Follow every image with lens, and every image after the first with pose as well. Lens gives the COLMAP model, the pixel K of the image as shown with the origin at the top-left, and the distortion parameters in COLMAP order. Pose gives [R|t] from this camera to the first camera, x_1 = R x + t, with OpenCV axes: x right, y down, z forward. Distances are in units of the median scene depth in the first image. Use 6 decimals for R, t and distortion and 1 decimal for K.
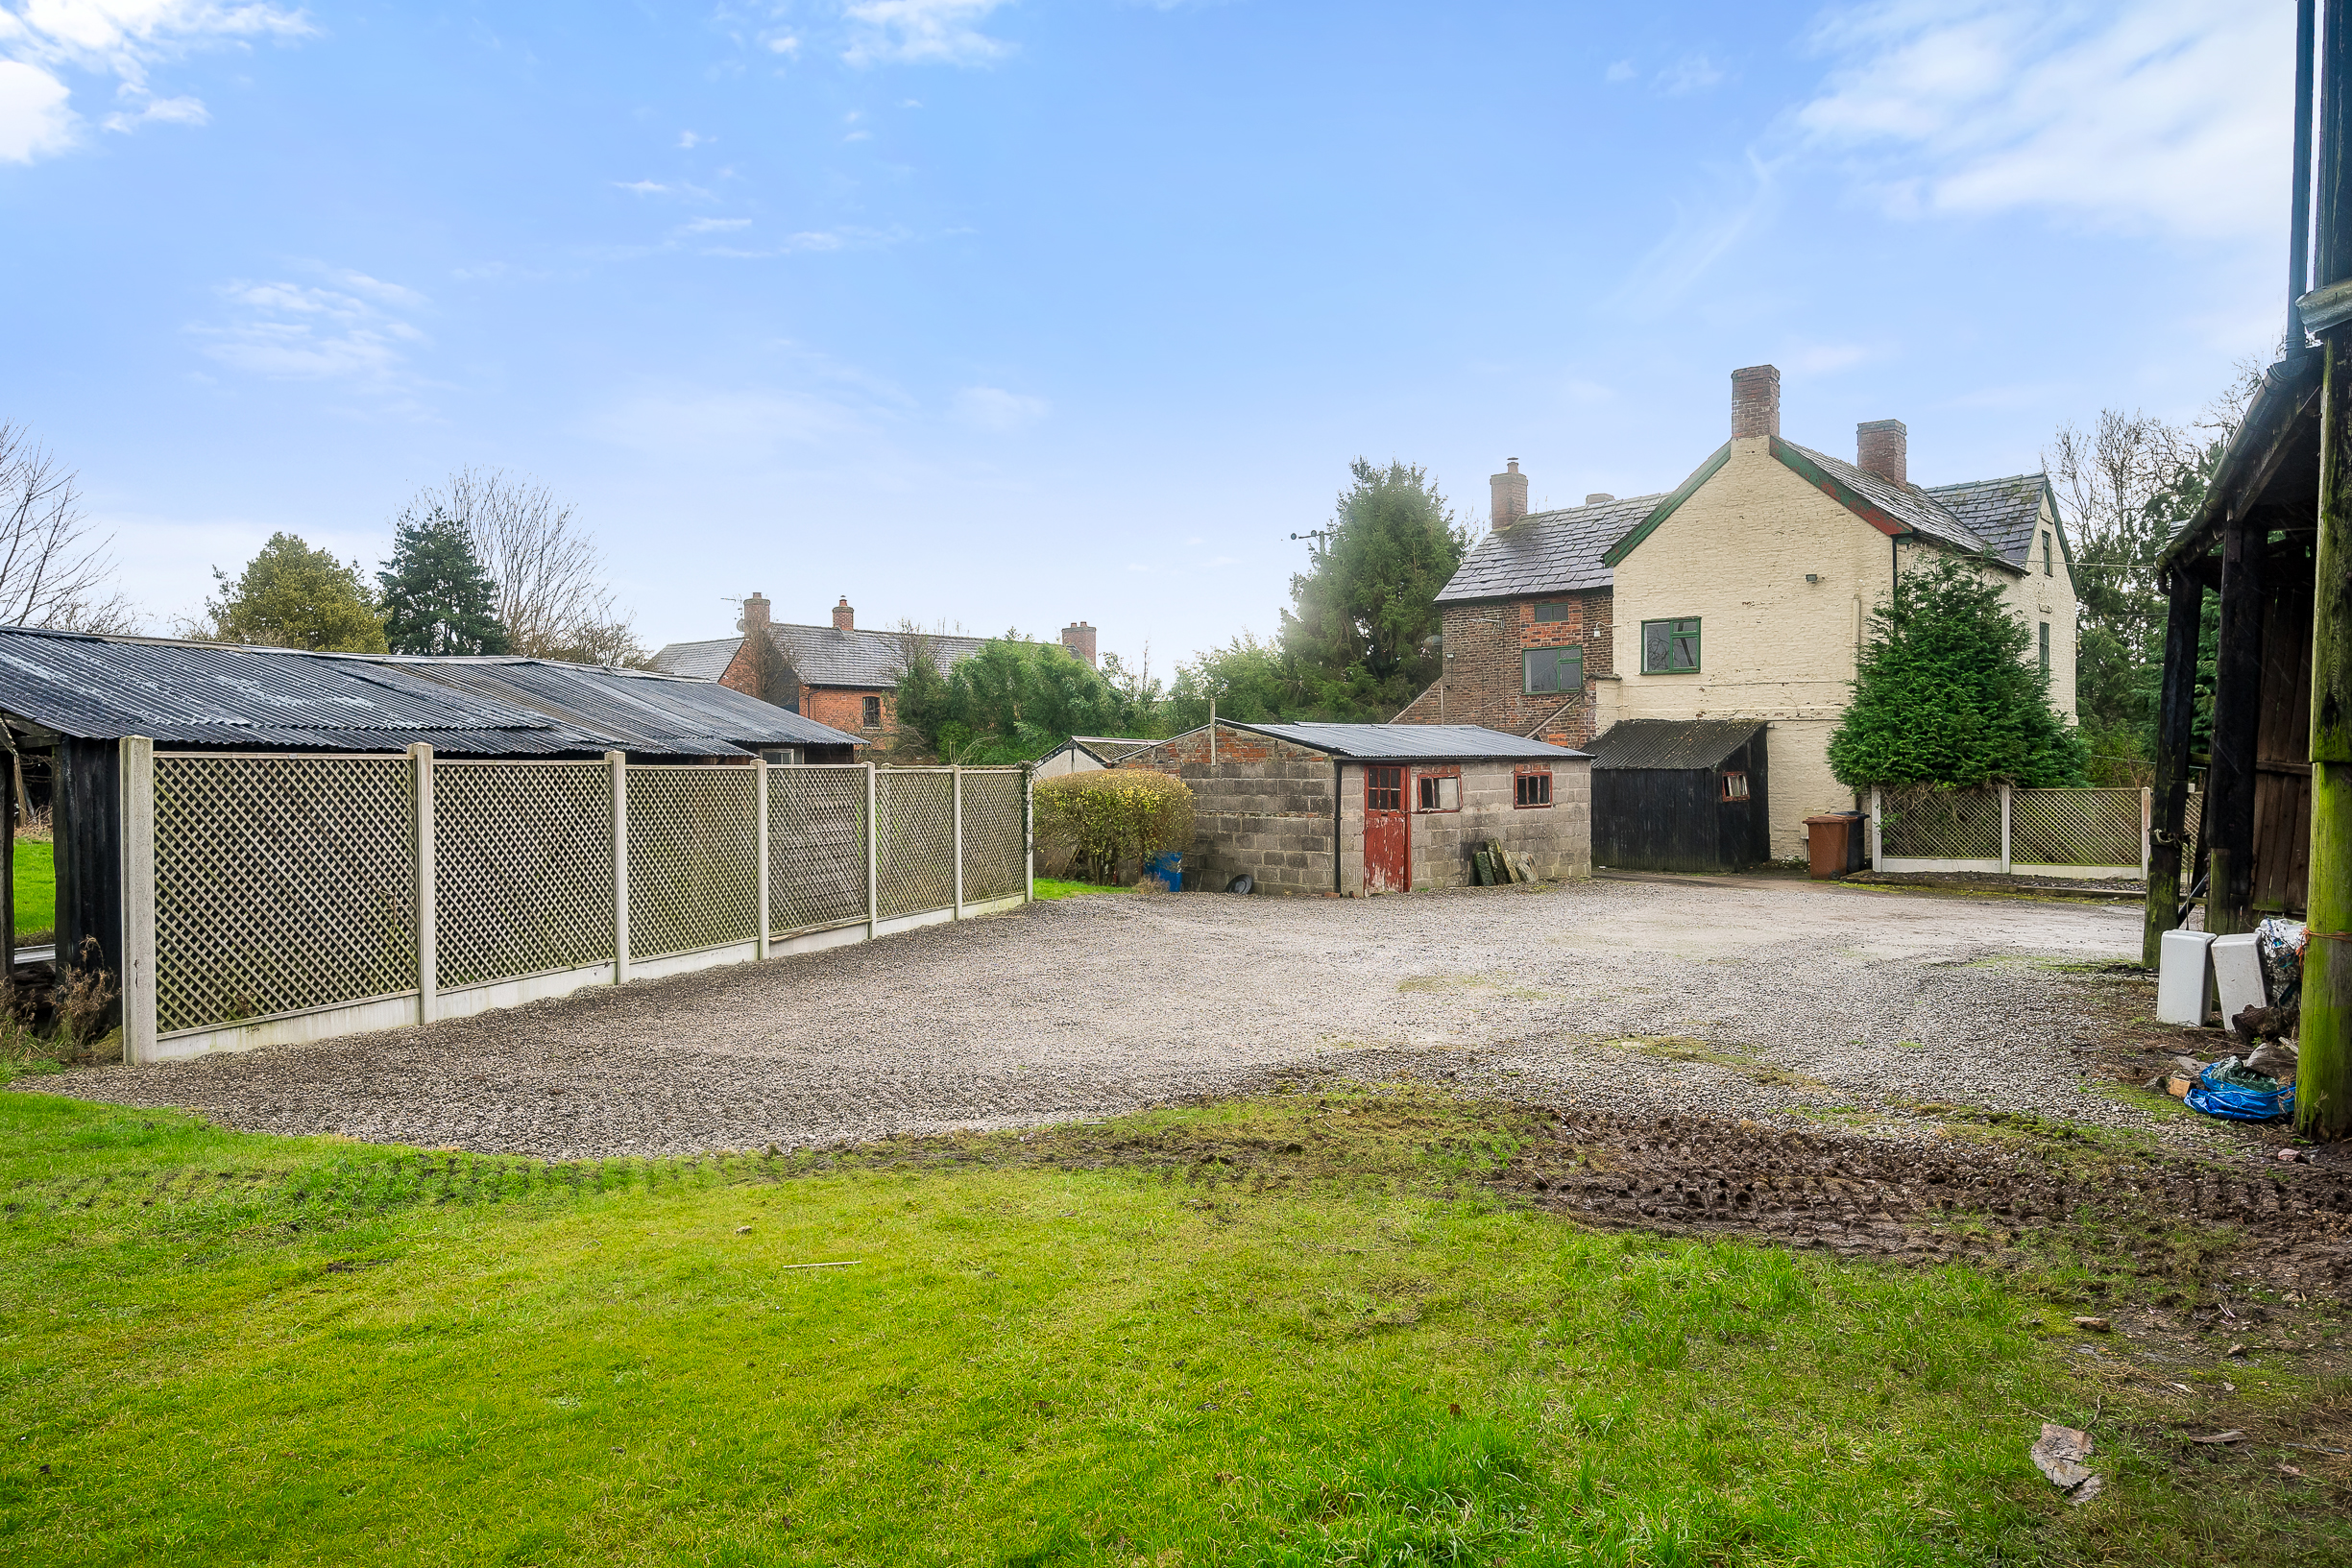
lens RADIAL K [[1529.7, 0, 1191.3], [0, 1529.7, 773.2], [0, 0, 1]] dist [0.018258, 0.002329]
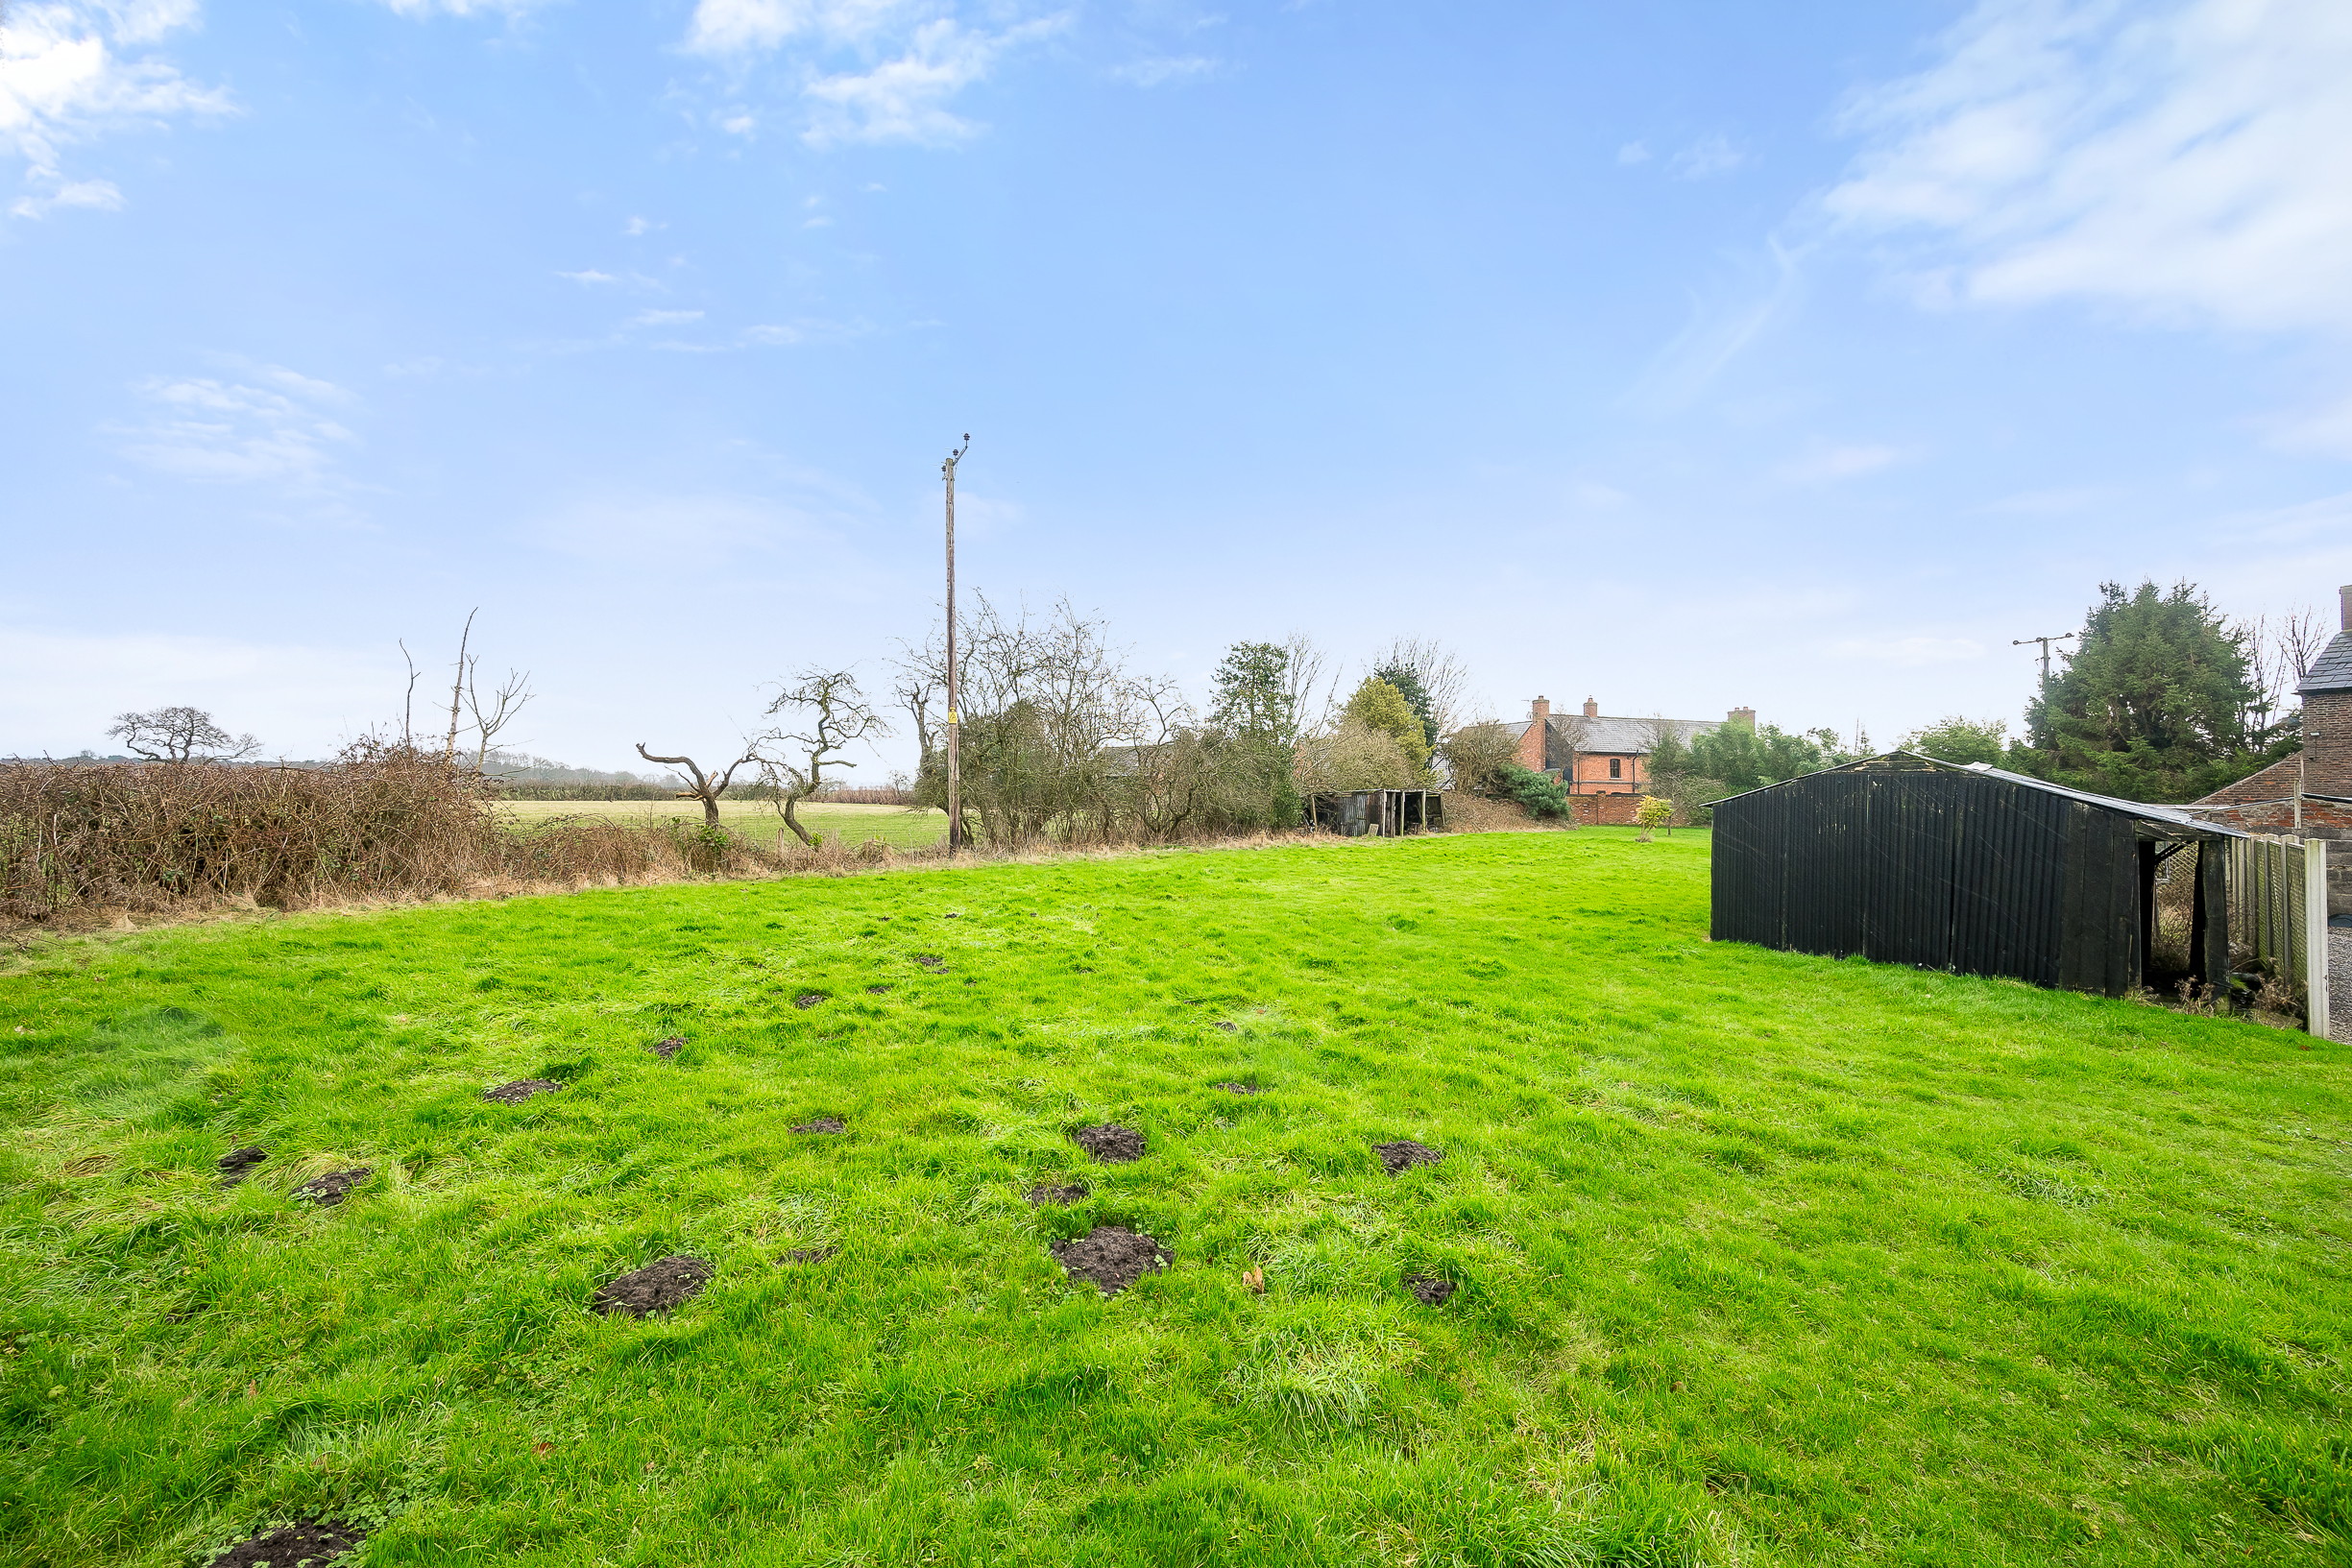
lens RADIAL K [[927.2, 0, 1186.5], [0, 927.2, 782.6], [0, 0, 1]] dist [-0.000948, -0.000285]
pose [[0.880781, 0.009349, -0.473431, -0.429486], [-0.017151, 0.999779, -0.012166, -0.017875], [0.473213, 0.018836, 0.880747, -0.152382]]
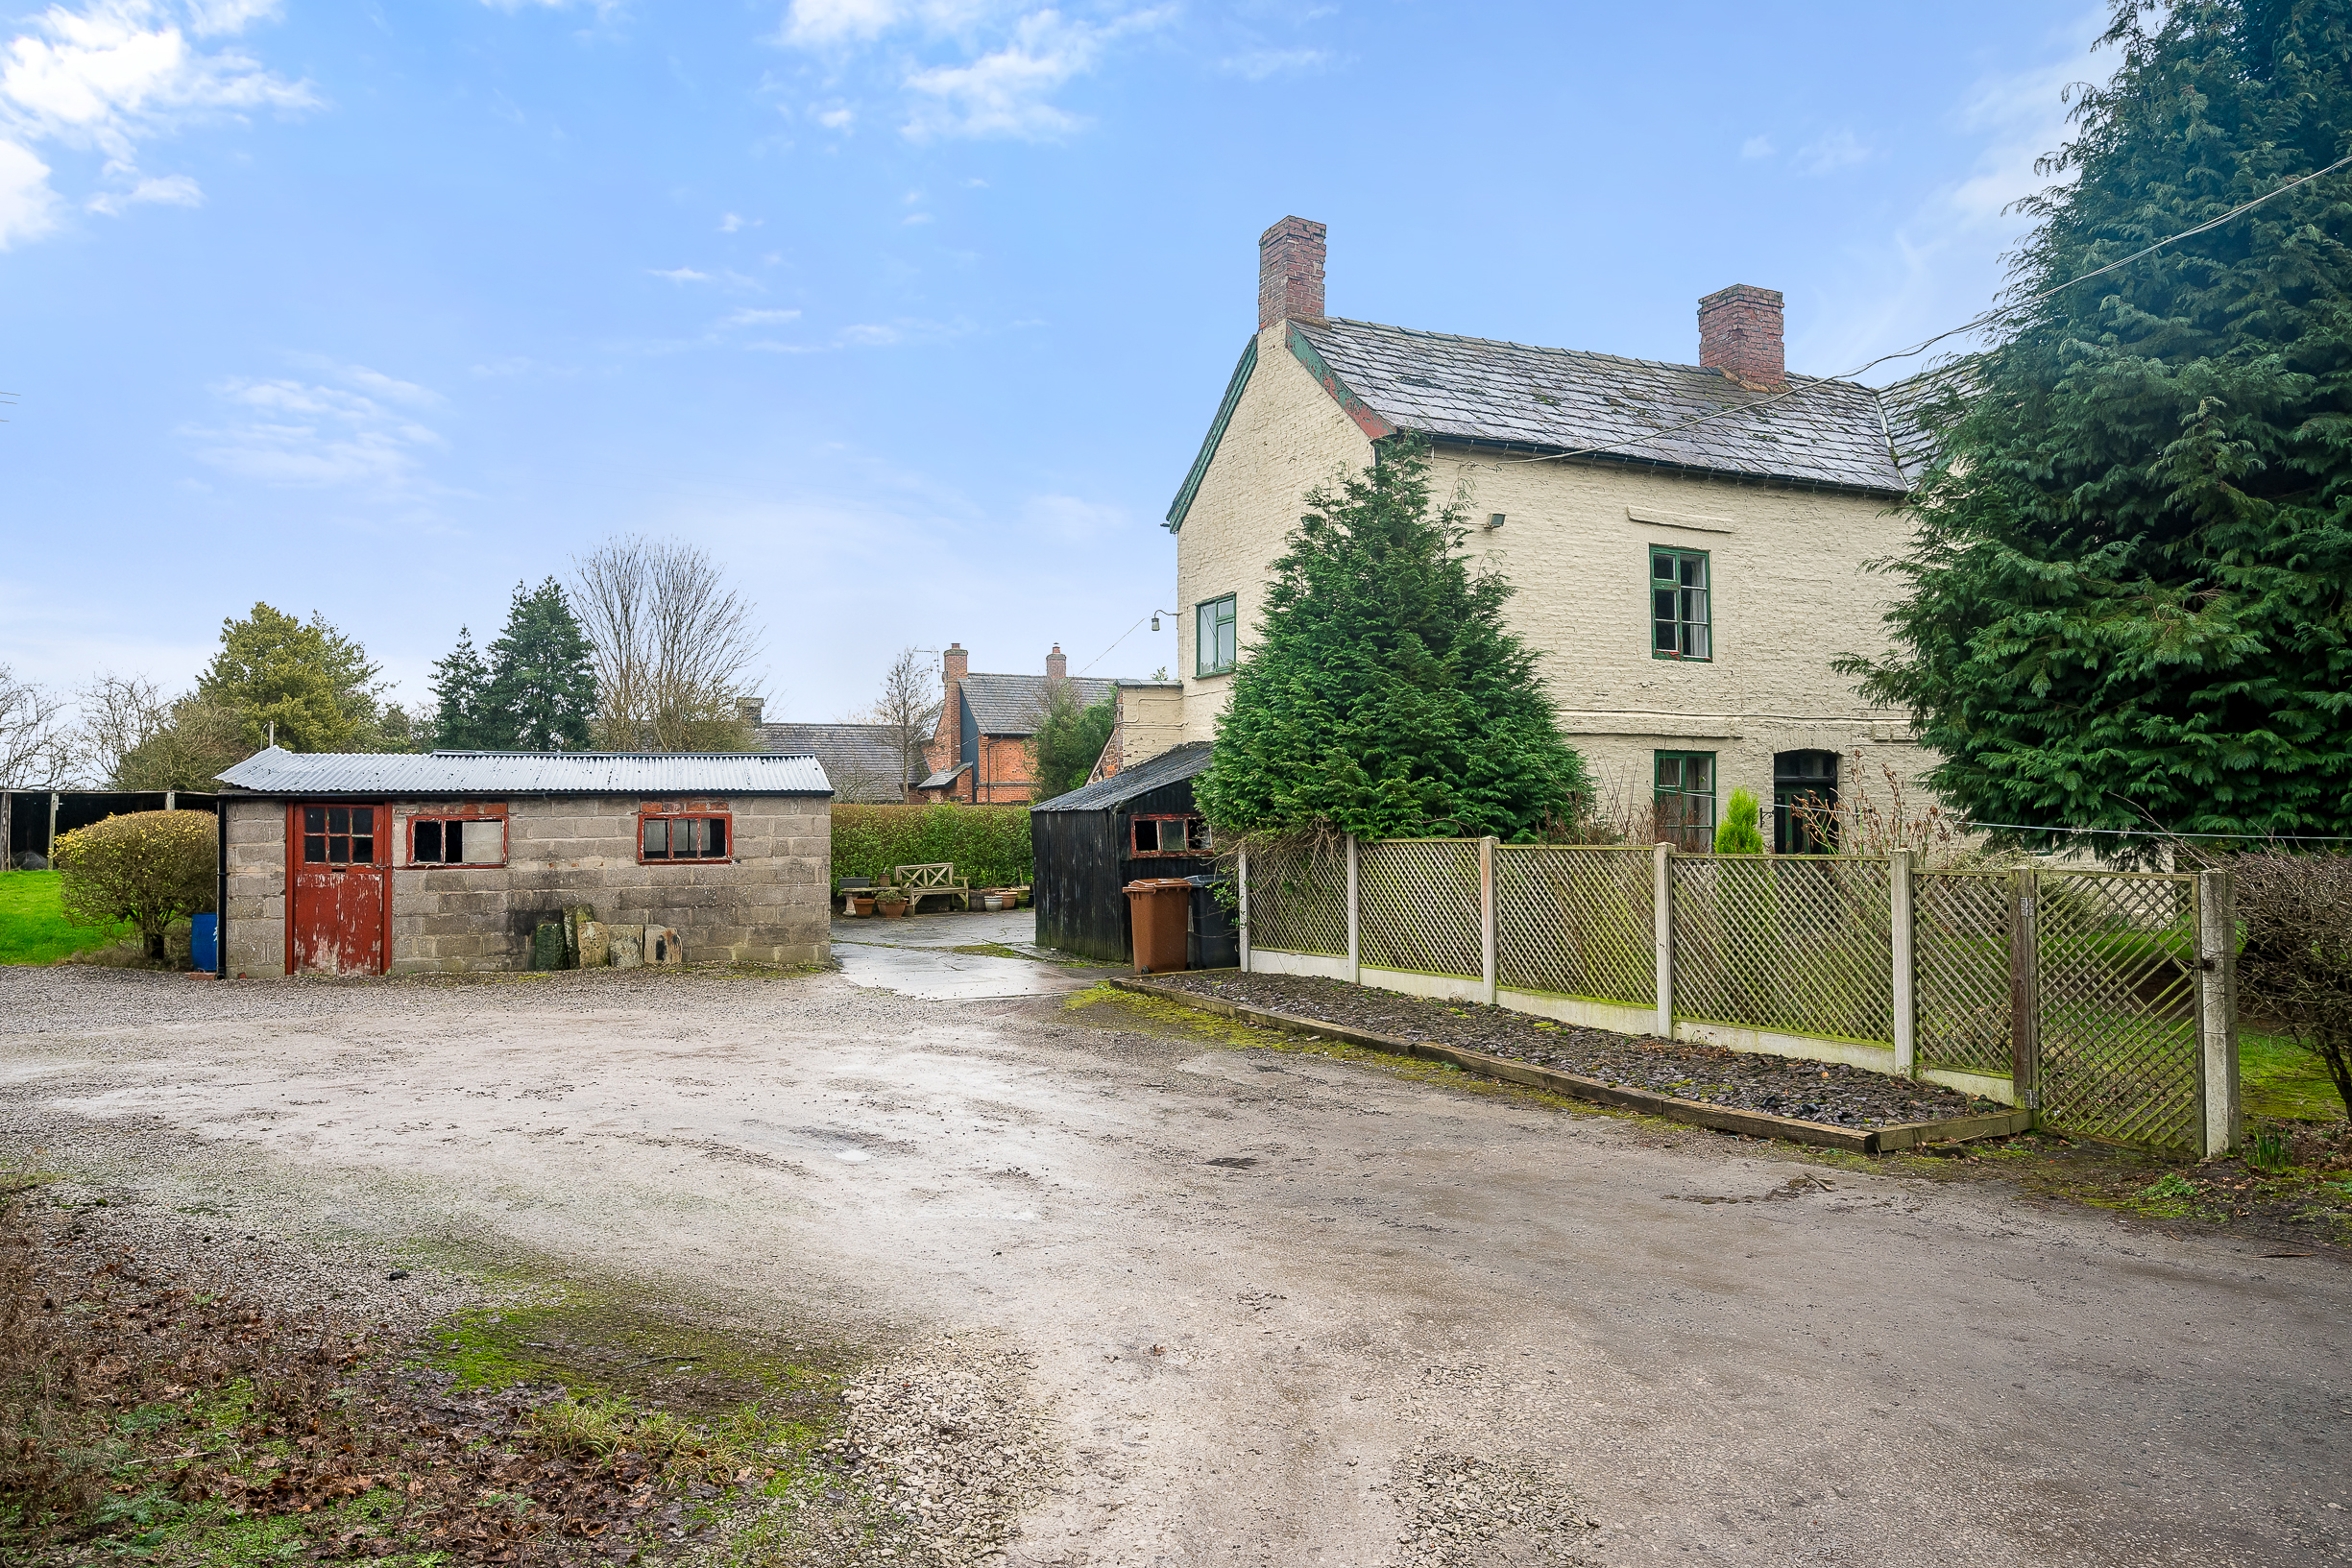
lens RADIAL K [[1529.7, 0, 1139.7], [0, 1529.7, 783.4], [0, 0, 1]] dist [0.018258, 0.002329]
pose [[0.906986, -0.011503, -0.421005, 0.707366], [-0.000793, 0.999579, -0.029018, 0.005799], [0.421161, 0.026653, 0.906594, 0.434185]]
